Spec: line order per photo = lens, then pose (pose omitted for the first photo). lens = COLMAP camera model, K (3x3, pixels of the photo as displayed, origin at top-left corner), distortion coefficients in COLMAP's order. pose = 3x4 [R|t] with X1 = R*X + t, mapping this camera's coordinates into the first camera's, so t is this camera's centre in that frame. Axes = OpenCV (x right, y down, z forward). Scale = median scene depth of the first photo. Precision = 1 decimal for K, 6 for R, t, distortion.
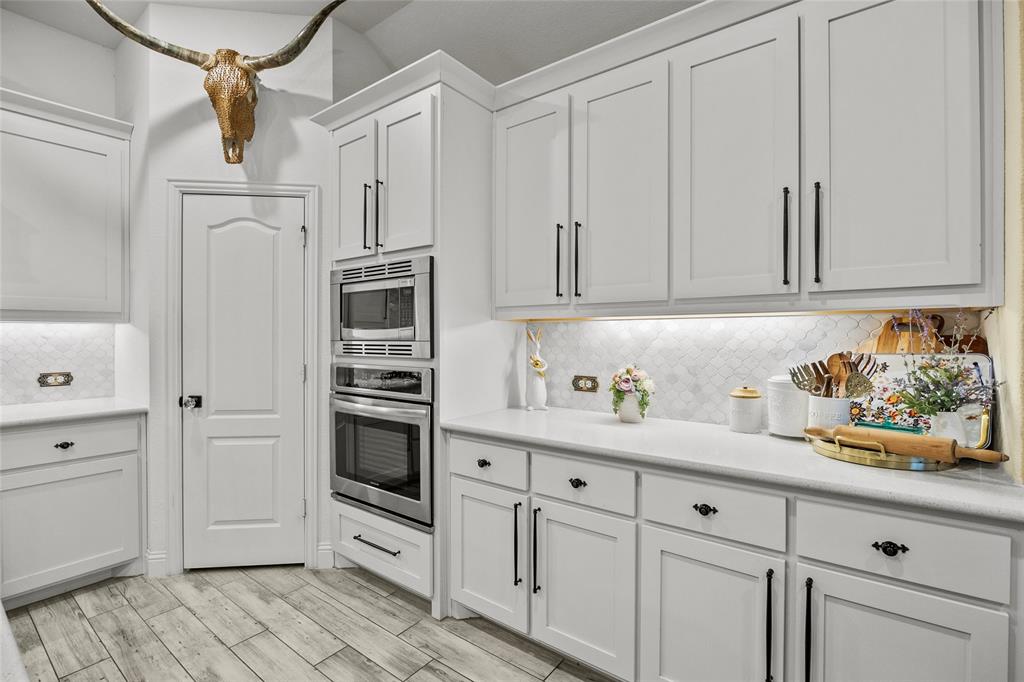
lens RADIAL K [[451.4, 0, 512.0], [0, 451.4, 341.0], [0, 0, 1]] dist [-0.022241, 0.000472]
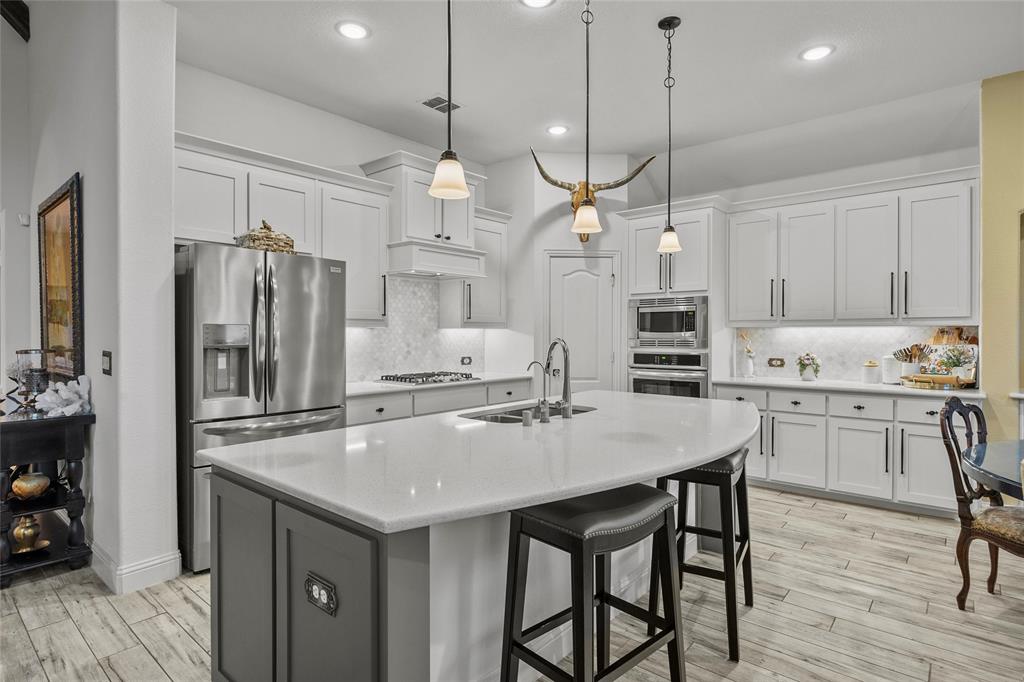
lens RADIAL K [[544.2, 0, 512.0], [0, 544.2, 341.0], [0, 0, 1]] dist [-0.024812, 0.000431]
pose [[0.999003, 0.001252, -0.044620, -1.015566], [-0.001132, 0.999996, 0.002712, 0.004268], [0.044623, -0.002659, 0.999000, -1.542882]]
